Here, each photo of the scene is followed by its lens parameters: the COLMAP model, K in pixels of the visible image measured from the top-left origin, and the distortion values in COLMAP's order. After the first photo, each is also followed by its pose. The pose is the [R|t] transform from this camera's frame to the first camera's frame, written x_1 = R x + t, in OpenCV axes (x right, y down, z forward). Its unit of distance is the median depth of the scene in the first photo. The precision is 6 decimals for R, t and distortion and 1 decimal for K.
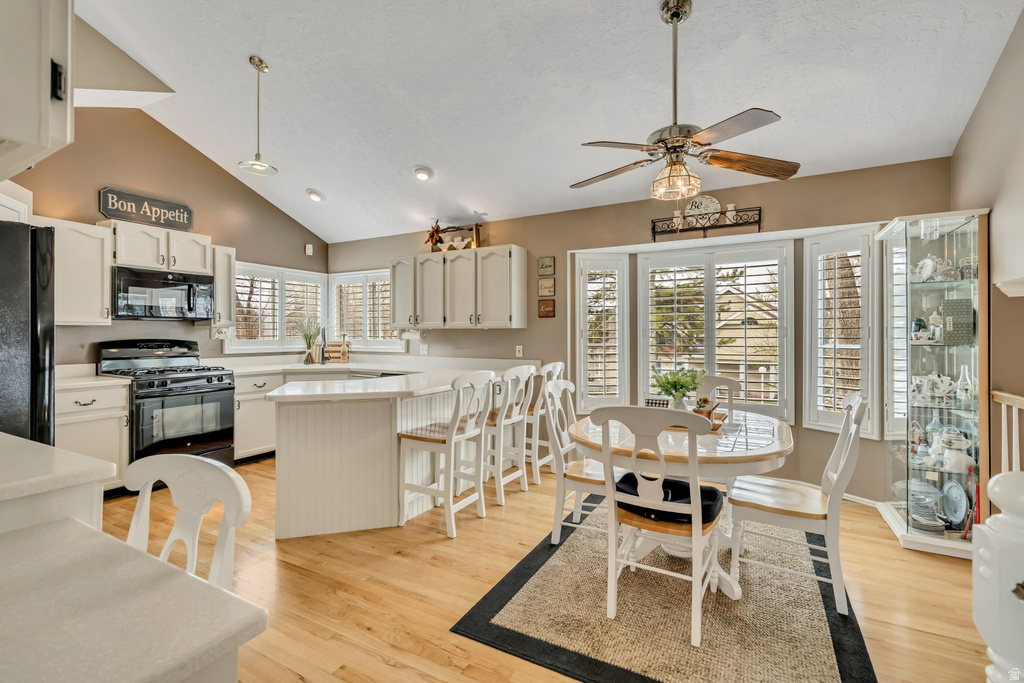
lens RADIAL K [[454.5, 0, 512.2], [0, 454.5, 335.2], [0, 0, 1]] dist [-0.003072, 0.002360]
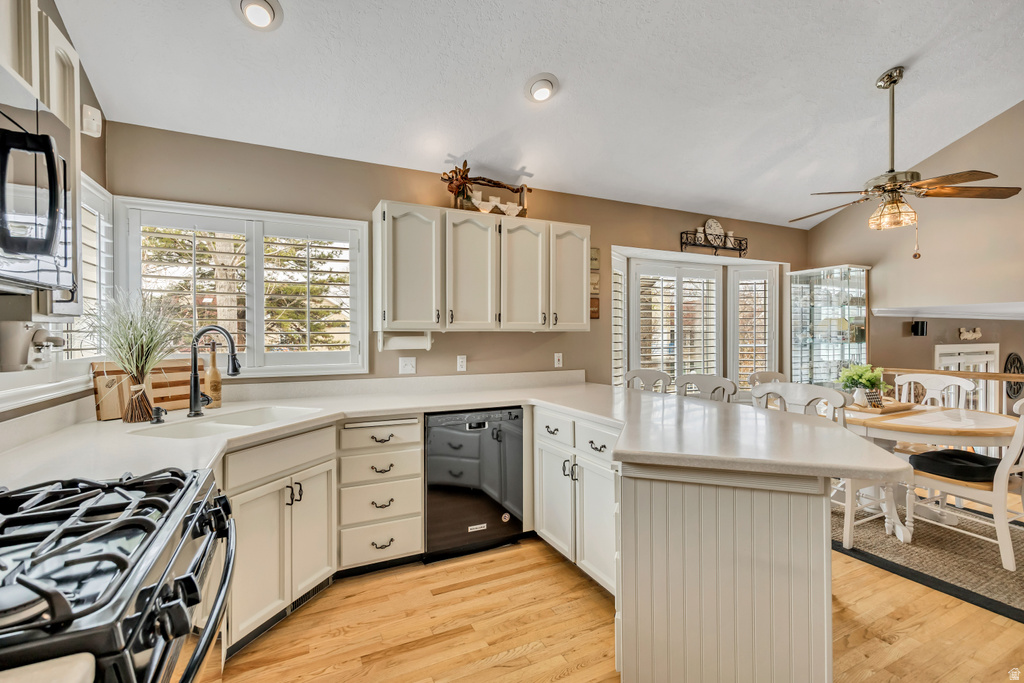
lens RADIAL K [[454.5, 0, 509.9], [0, 454.5, 339.0], [0, 0, 1]] dist [-0.003072, 0.002360]
pose [[0.582357, -0.009480, 0.812878, -0.734929], [0.004813, 0.999955, 0.008214, -0.009443], [-0.812919, -0.000871, 0.582376, 0.654092]]
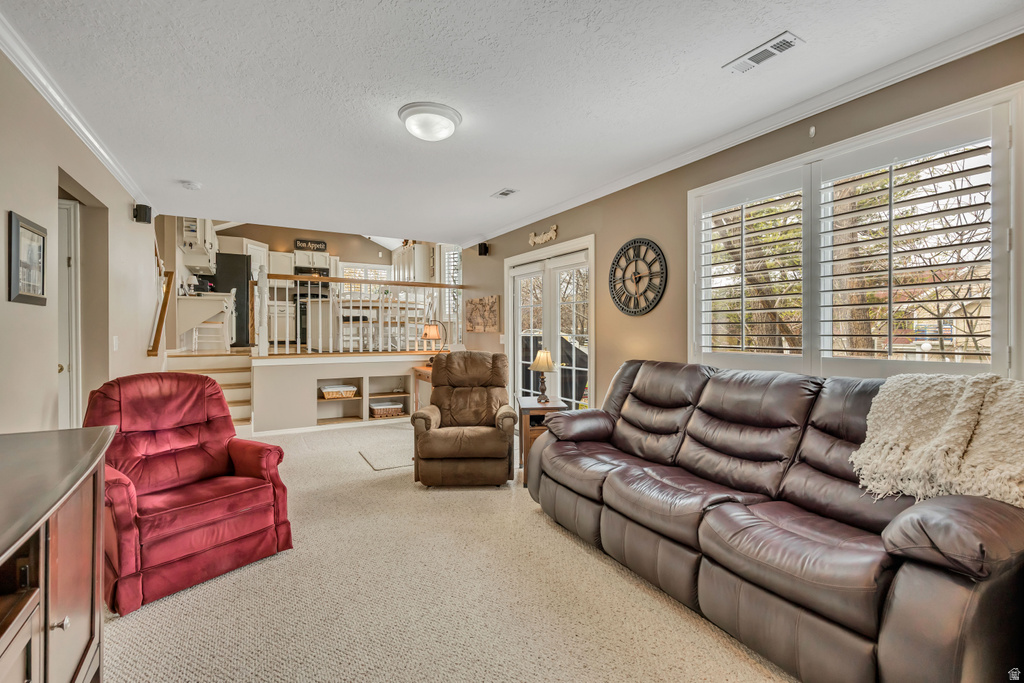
lens RADIAL K [[454.5, 0, 508.5], [0, 454.5, 336.7], [0, 0, 1]] dist [-0.003072, 0.002360]
pose [[0.852669, 0.010858, -0.522339, 1.563978], [-0.005158, 0.999910, 0.012366, 0.219436], [0.522427, -0.007850, 0.852648, -0.661135]]
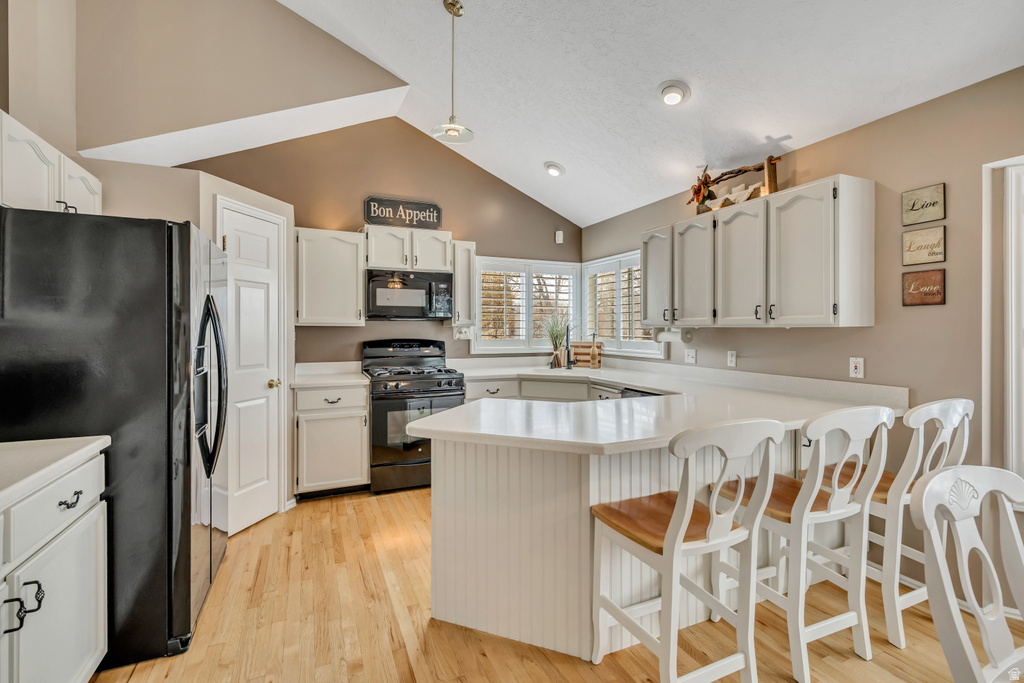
lens RADIAL K [[454.5, 0, 511.3], [0, 454.5, 333.1], [0, 0, 1]] dist [-0.003072, 0.002360]
pose [[0.793560, 0.005035, -0.608471, 0.019652], [-0.000696, 0.999973, 0.007367, -0.011808], [0.608491, -0.005422, 0.793542, 0.324680]]
